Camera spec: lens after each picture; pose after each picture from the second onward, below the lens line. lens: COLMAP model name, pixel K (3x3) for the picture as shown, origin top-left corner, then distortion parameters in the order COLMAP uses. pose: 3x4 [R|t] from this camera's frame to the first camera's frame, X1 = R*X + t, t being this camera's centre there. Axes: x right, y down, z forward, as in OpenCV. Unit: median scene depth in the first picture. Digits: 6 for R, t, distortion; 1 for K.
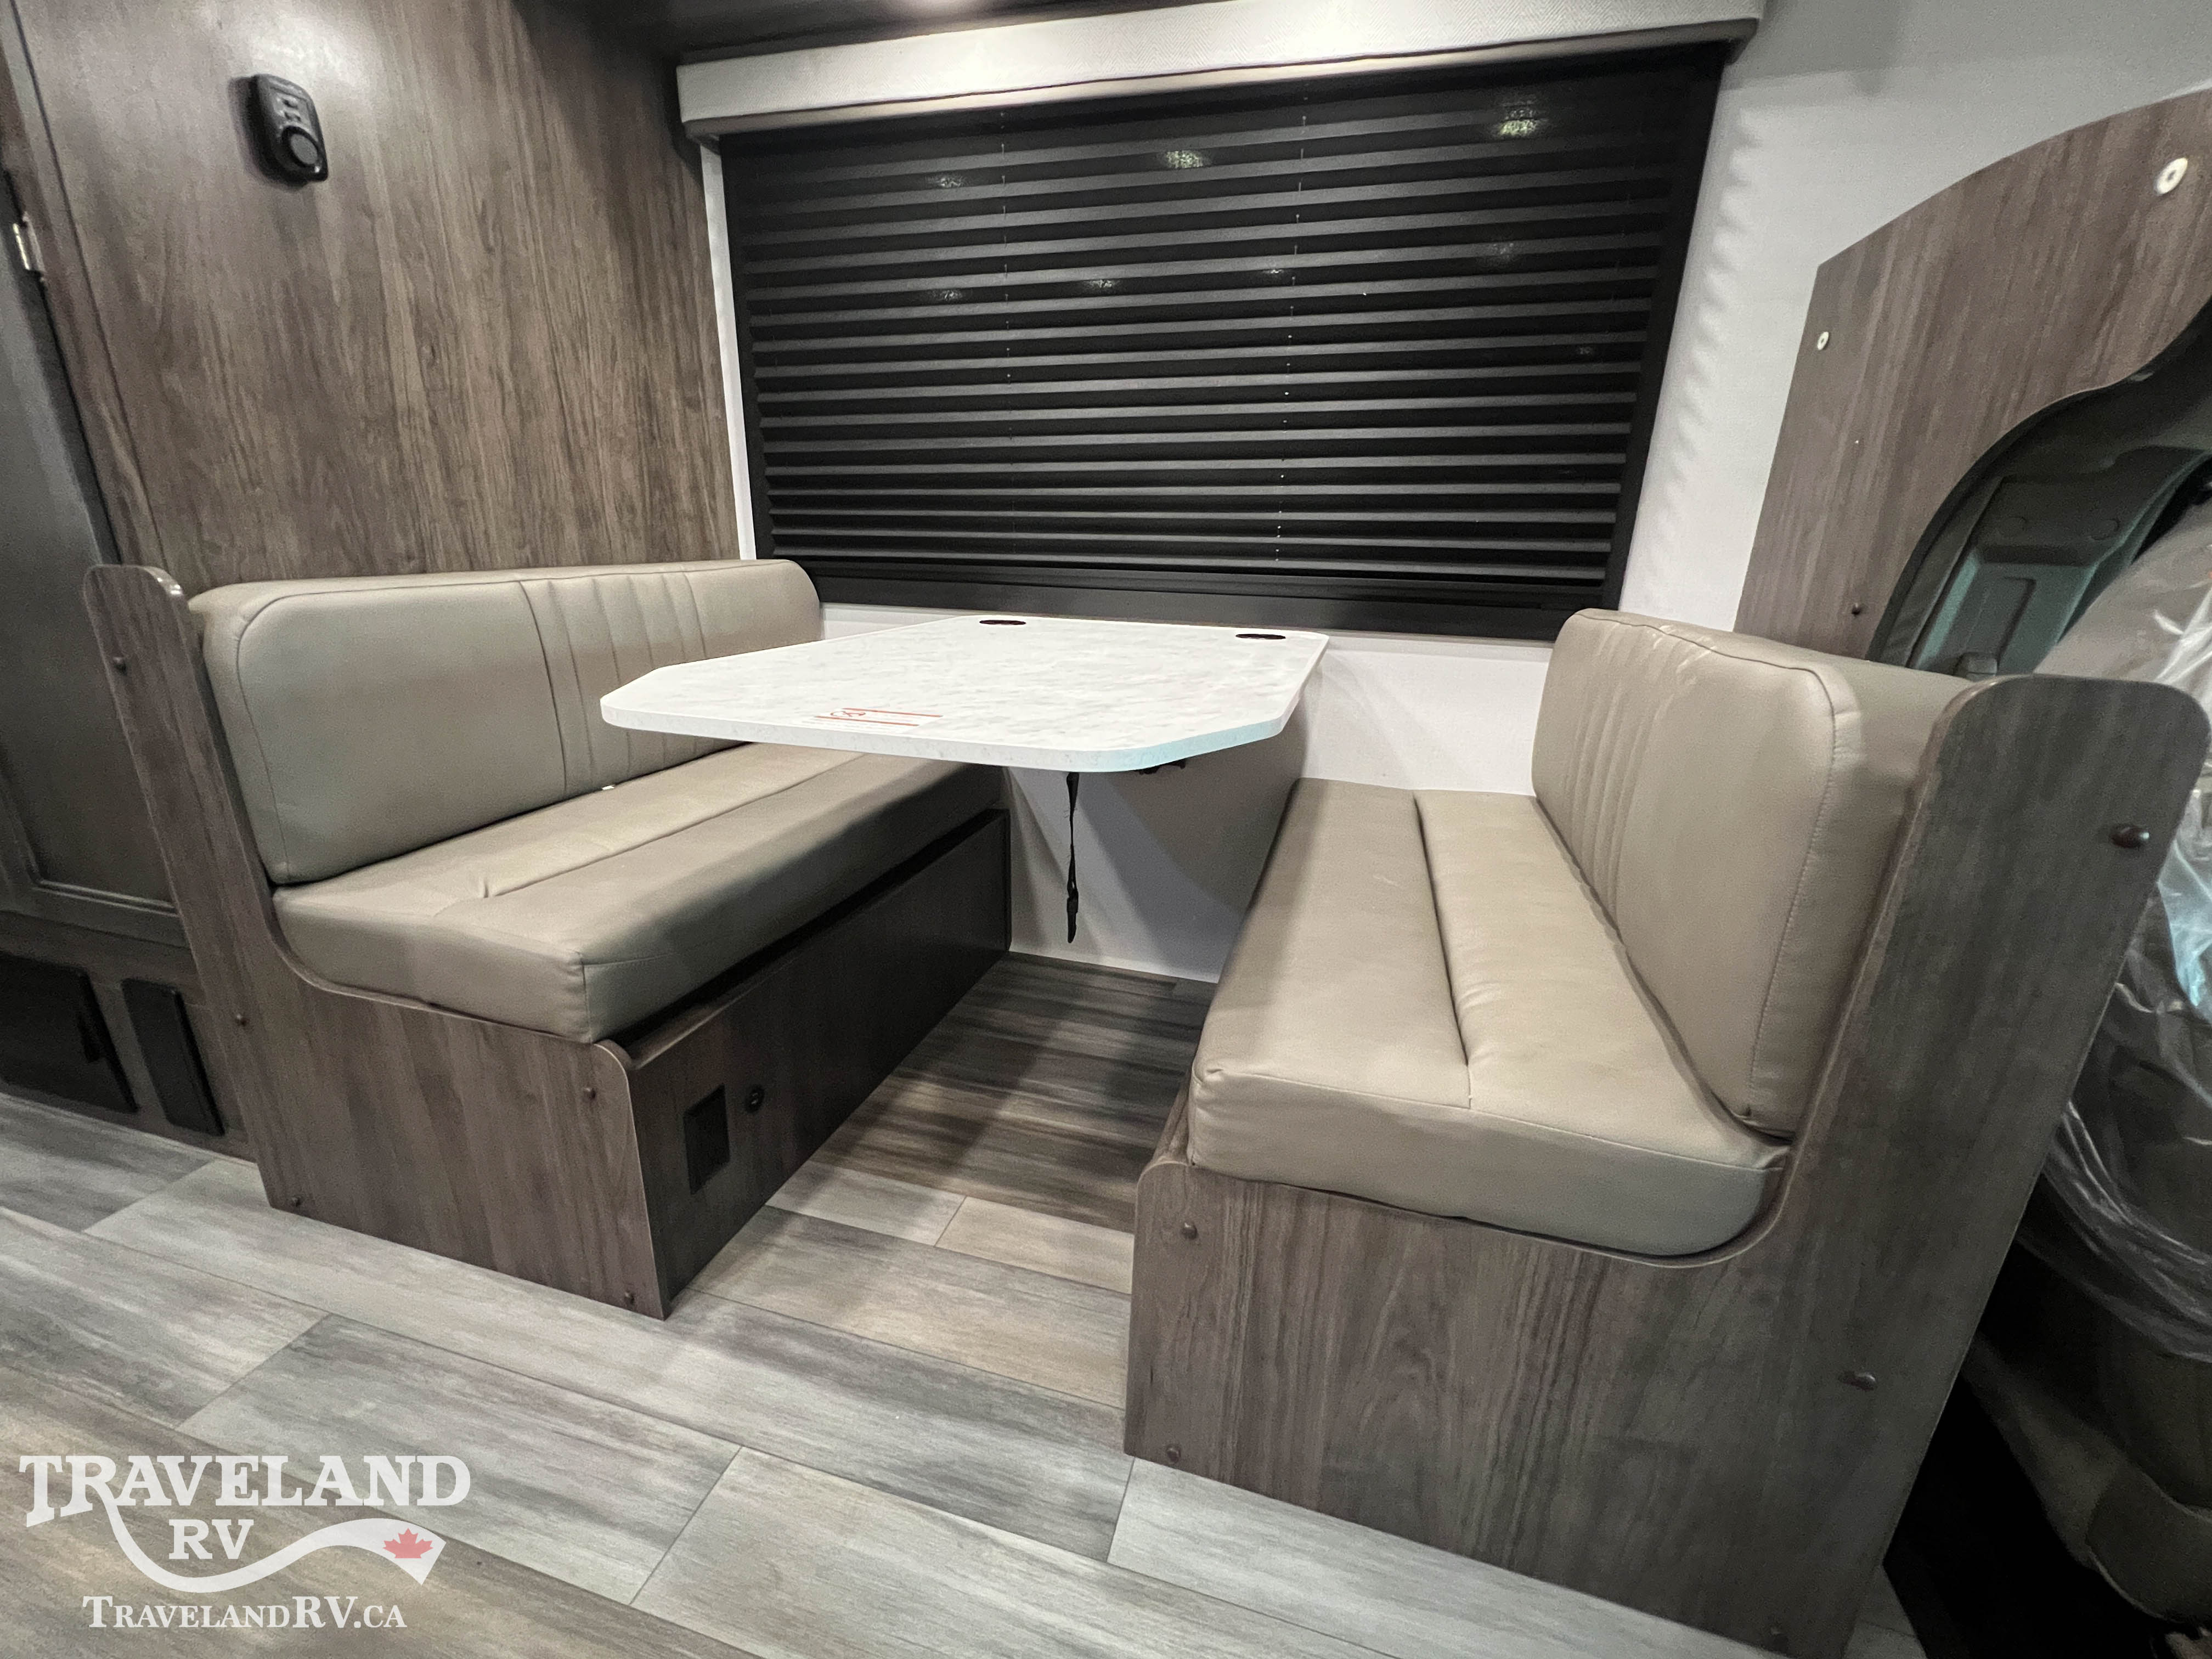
lens RADIAL K [[920.5, 0, 1106.0], [0, 920.5, 829.5], [0, 0, 1]] dist [-0.001451, -0.000476]
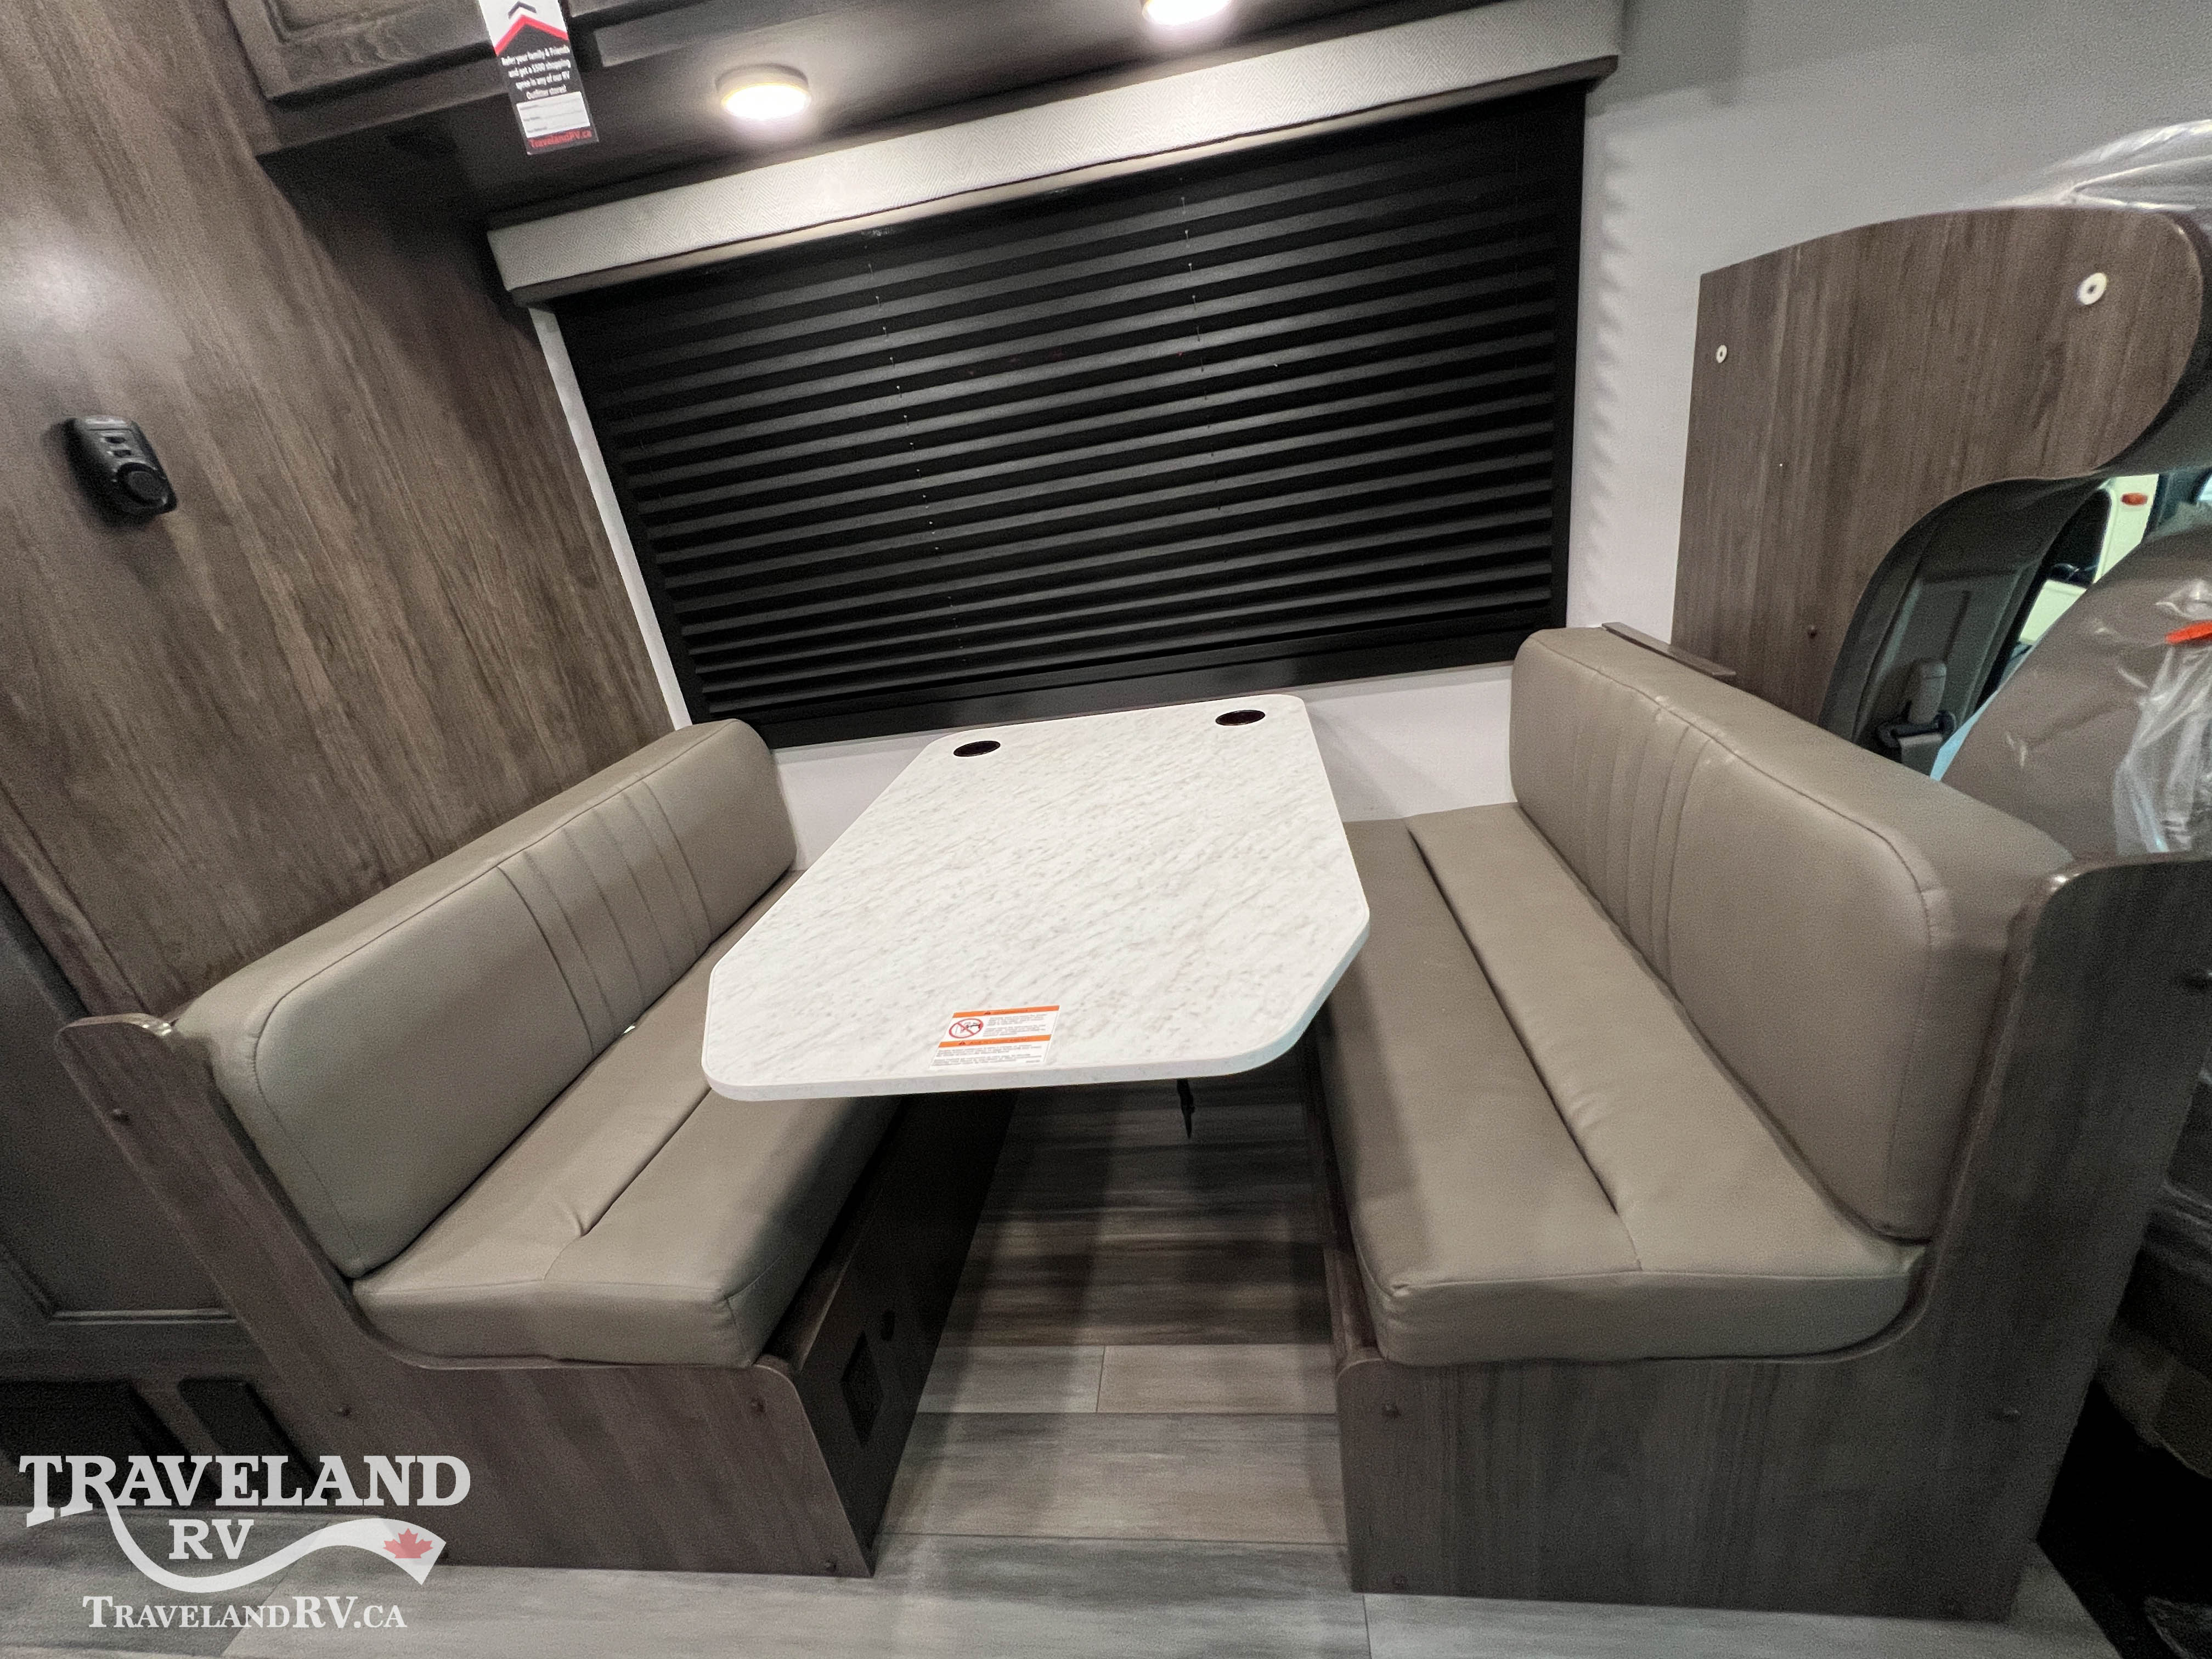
lens RADIAL K [[920.5, 0, 1106.0], [0, 920.5, 829.5], [0, 0, 1]] dist [-0.001451, -0.000476]
pose [[0.970053, -0.226217, 0.088445, -0.122371], [0.220027, 0.972643, 0.074517, -0.264199], [-0.102882, -0.052825, 0.993290, 0.009494]]
